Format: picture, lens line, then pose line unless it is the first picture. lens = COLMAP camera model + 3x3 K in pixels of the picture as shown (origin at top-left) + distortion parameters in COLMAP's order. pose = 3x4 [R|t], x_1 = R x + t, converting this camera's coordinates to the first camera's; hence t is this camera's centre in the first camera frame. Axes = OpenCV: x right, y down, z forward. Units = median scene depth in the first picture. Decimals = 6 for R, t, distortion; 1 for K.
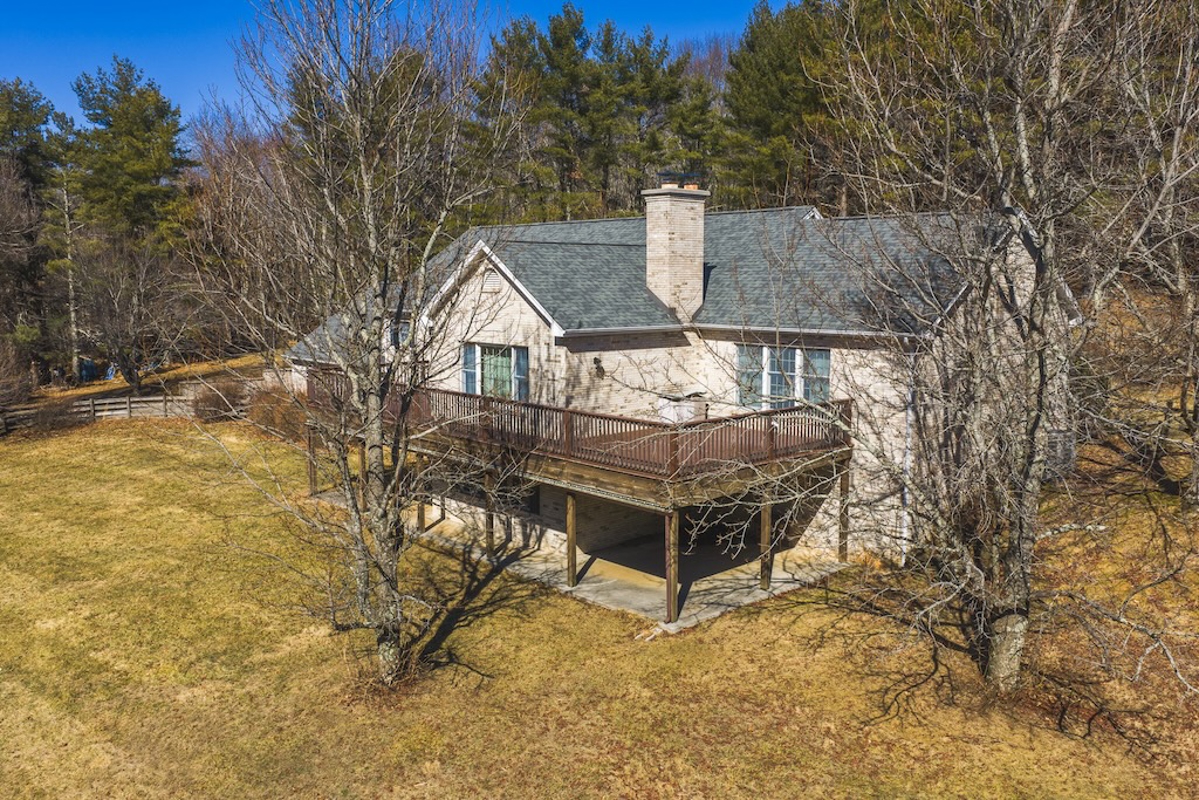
lens RADIAL K [[1003.0, 0, 599.5], [0, 1003.0, 400.0], [0, 0, 1]] dist [0.010821, -0.023893]
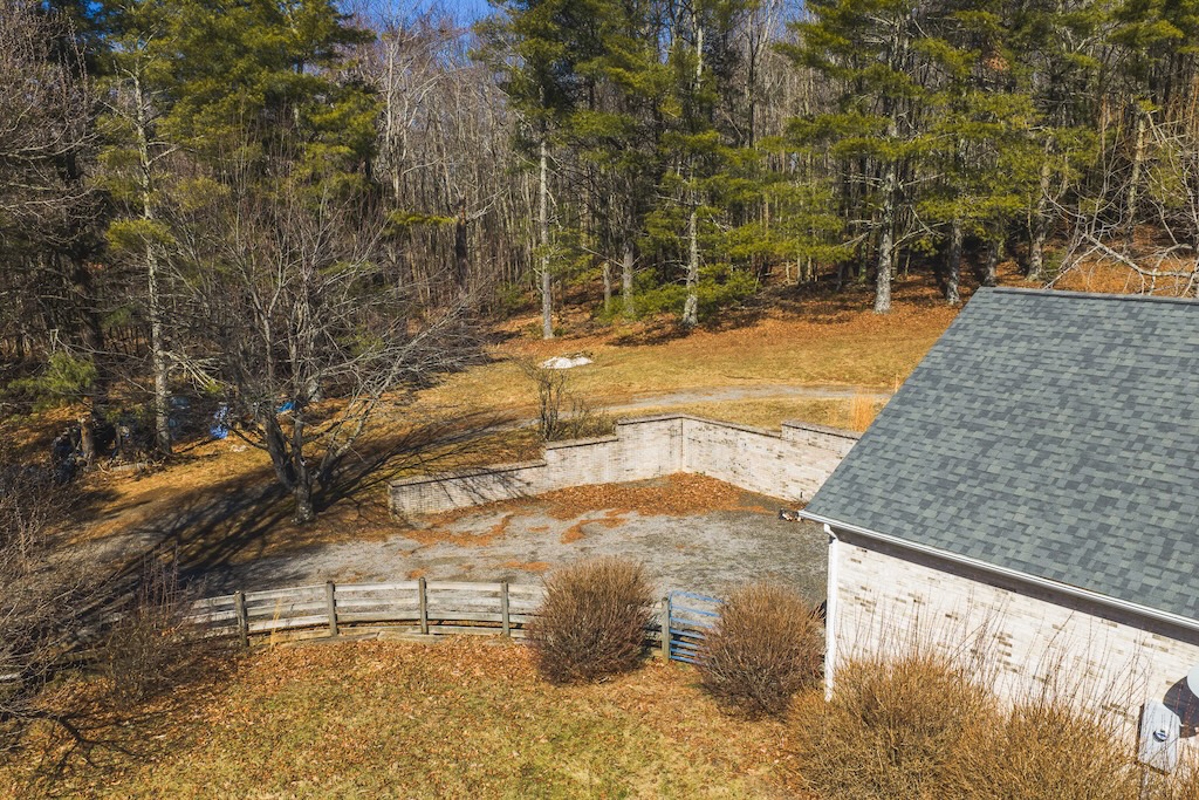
lens RADIAL K [[1003.0, 0, 599.5], [0, 1003.0, 400.0], [0, 0, 1]] dist [0.010821, -0.023893]
pose [[0.999563, 0.014367, -0.025840, -0.283117], [-0.012498, 0.997393, 0.071076, -0.086399], [0.026794, -0.070722, 0.997136, 0.488700]]
